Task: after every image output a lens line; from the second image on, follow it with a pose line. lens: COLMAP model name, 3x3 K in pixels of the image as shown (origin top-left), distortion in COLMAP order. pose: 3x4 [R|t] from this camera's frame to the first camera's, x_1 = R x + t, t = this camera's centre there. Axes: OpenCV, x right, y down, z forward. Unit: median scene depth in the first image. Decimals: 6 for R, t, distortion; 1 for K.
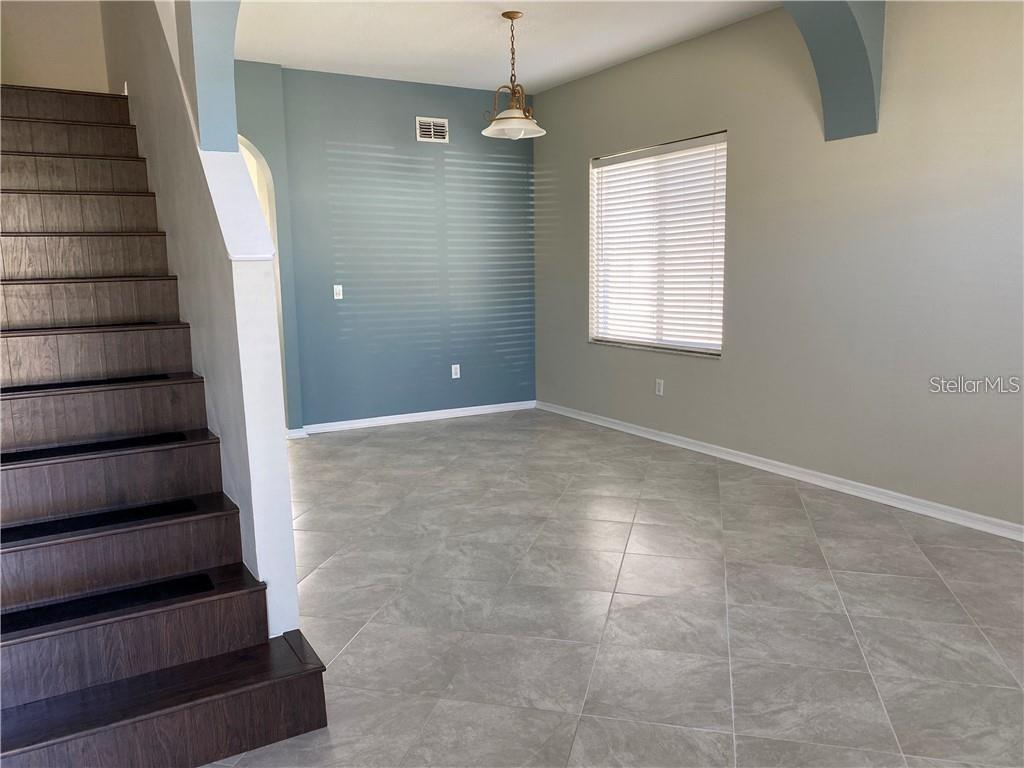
lens RADIAL K [[791.1, 0, 507.9], [0, 791.1, 388.0], [0, 0, 1]] dist [0.050697, -0.056493]
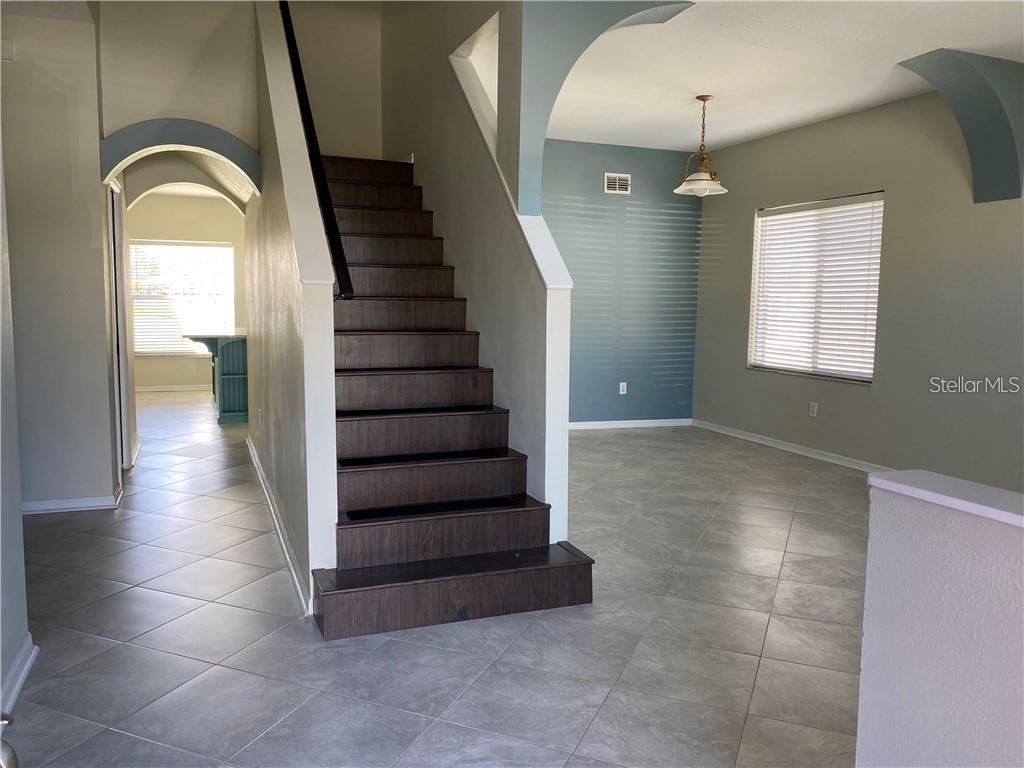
lens RADIAL K [[791.1, 0, 508.7], [0, 791.1, 375.6], [0, 0, 1]] dist [0.050697, -0.056493]
pose [[0.987250, 0.049617, -0.151248, -0.098110], [-0.057935, 0.997012, -0.051095, 0.049190], [0.148261, 0.059206, 0.987174, -0.276320]]
